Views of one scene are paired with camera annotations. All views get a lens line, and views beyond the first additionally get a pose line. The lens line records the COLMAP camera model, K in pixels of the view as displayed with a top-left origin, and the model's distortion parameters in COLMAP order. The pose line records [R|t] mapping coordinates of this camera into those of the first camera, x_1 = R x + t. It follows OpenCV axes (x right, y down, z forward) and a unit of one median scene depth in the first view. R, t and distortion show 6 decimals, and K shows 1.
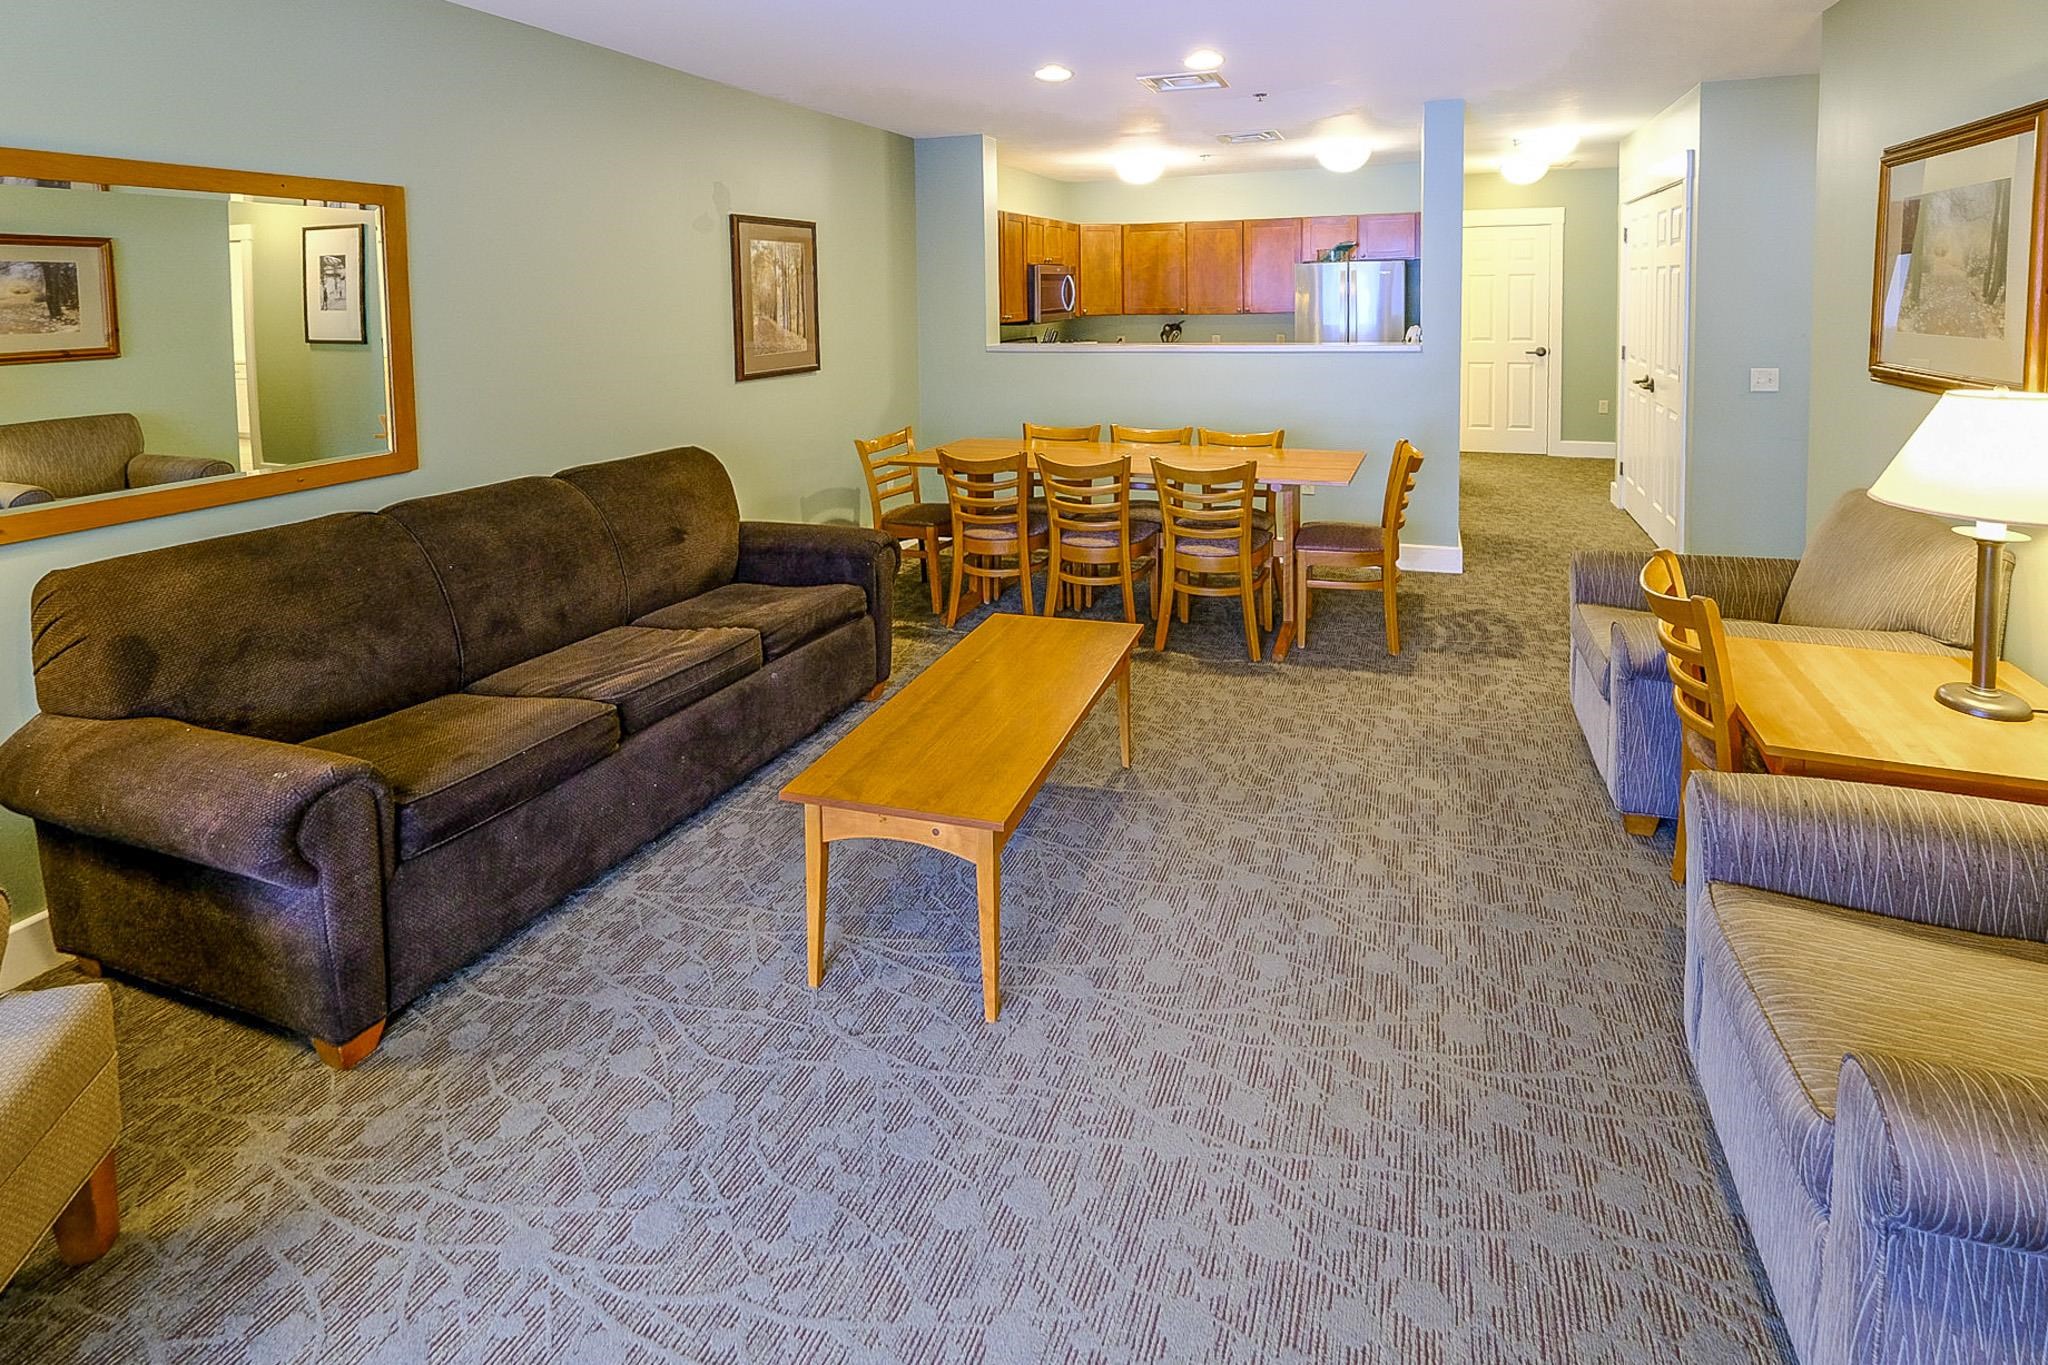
lens RADIAL K [[970.0, 0, 1160.1], [0, 970.0, 351.8], [0, 0, 1]] dist [0.004669, -0.004176]
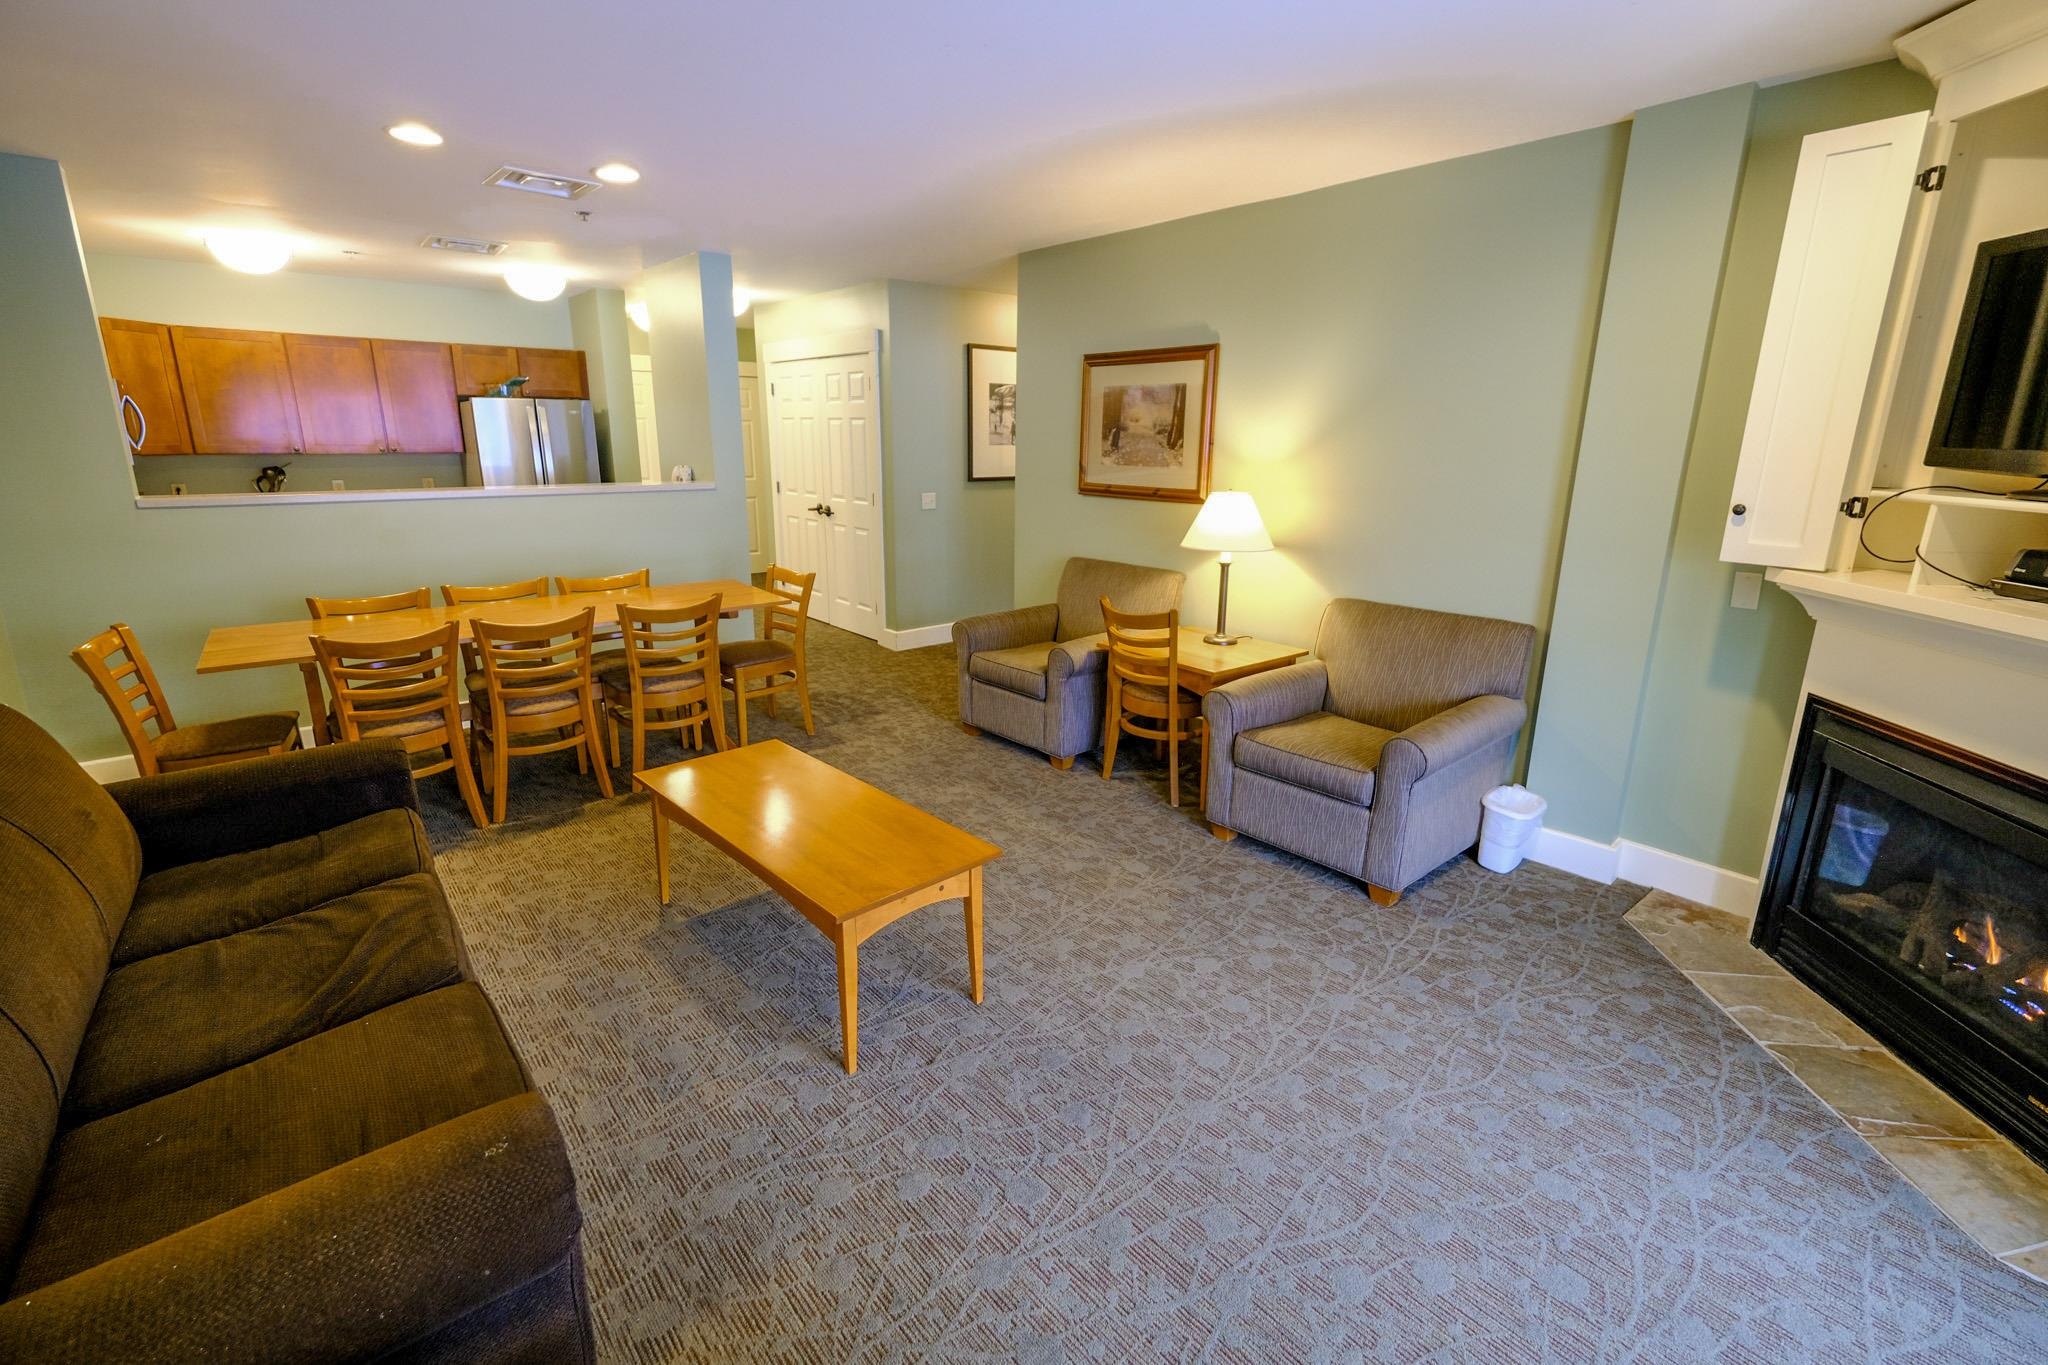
lens RADIAL K [[887.0, 0, 1027.2], [0, 887.0, 660.1], [0, 0, 1]] dist [-0.004448, 0.000205]
pose [[0.521015, -0.188445, 0.832485, -0.746091], [0.031164, 0.978874, 0.202078, -0.003454], [-0.852978, -0.079342, 0.515881, 0.257282]]
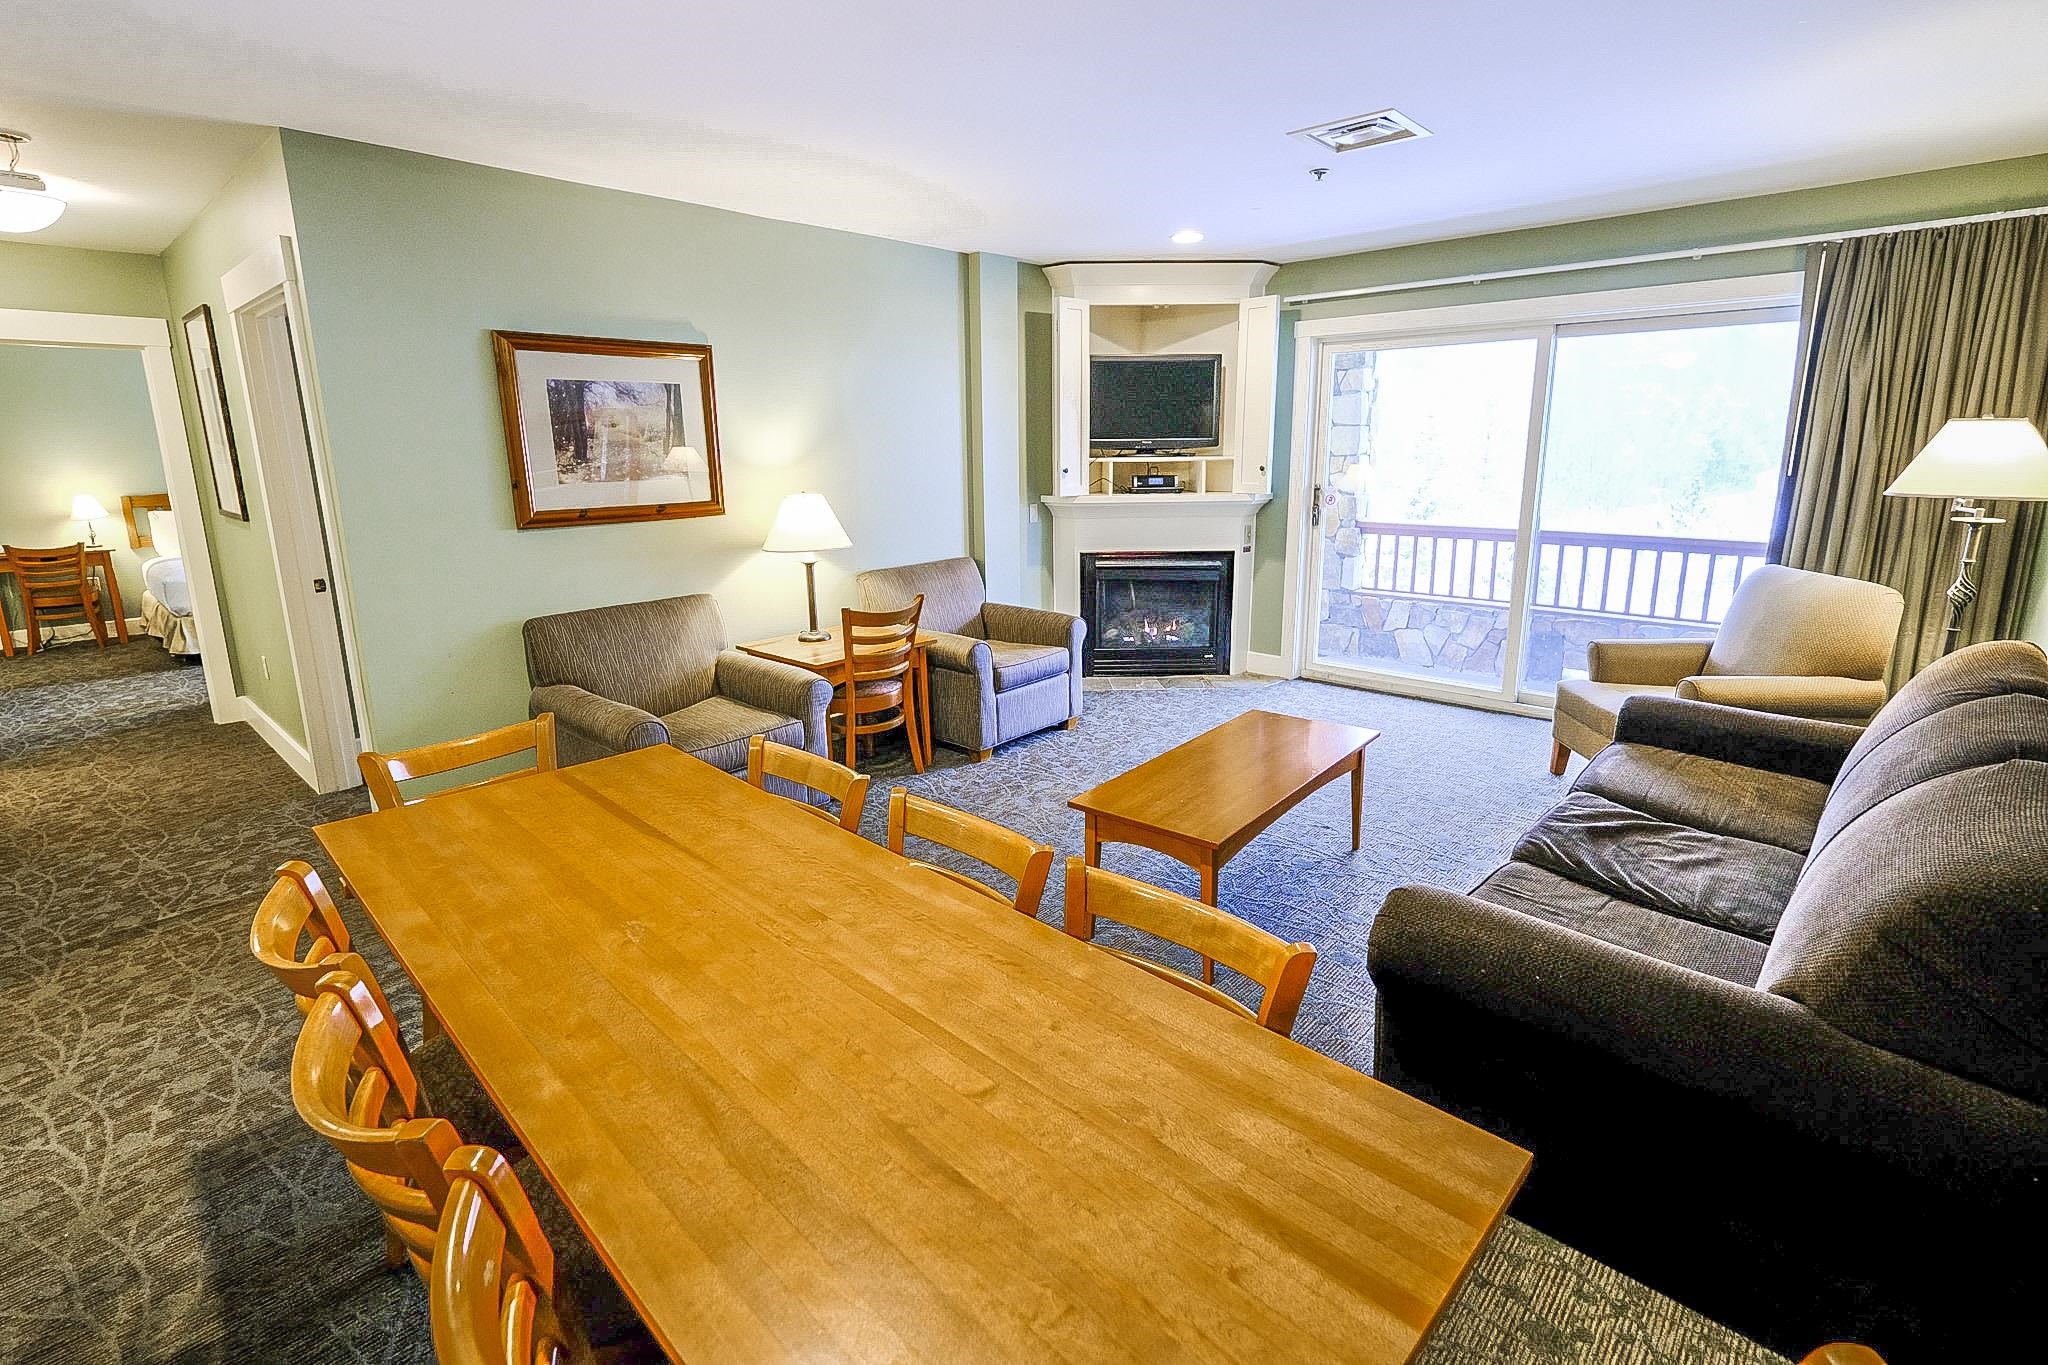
lens RADIAL K [[887.0, 0, 1041.1], [0, 887.0, 648.4], [0, 0, 1]] dist [-0.004448, 0.000205]
pose [[-0.901225, -0.067906, 0.427997, -0.360586], [0.055338, 0.961526, 0.269081, -0.095898], [-0.429803, 0.266188, -0.862794, 1.864026]]
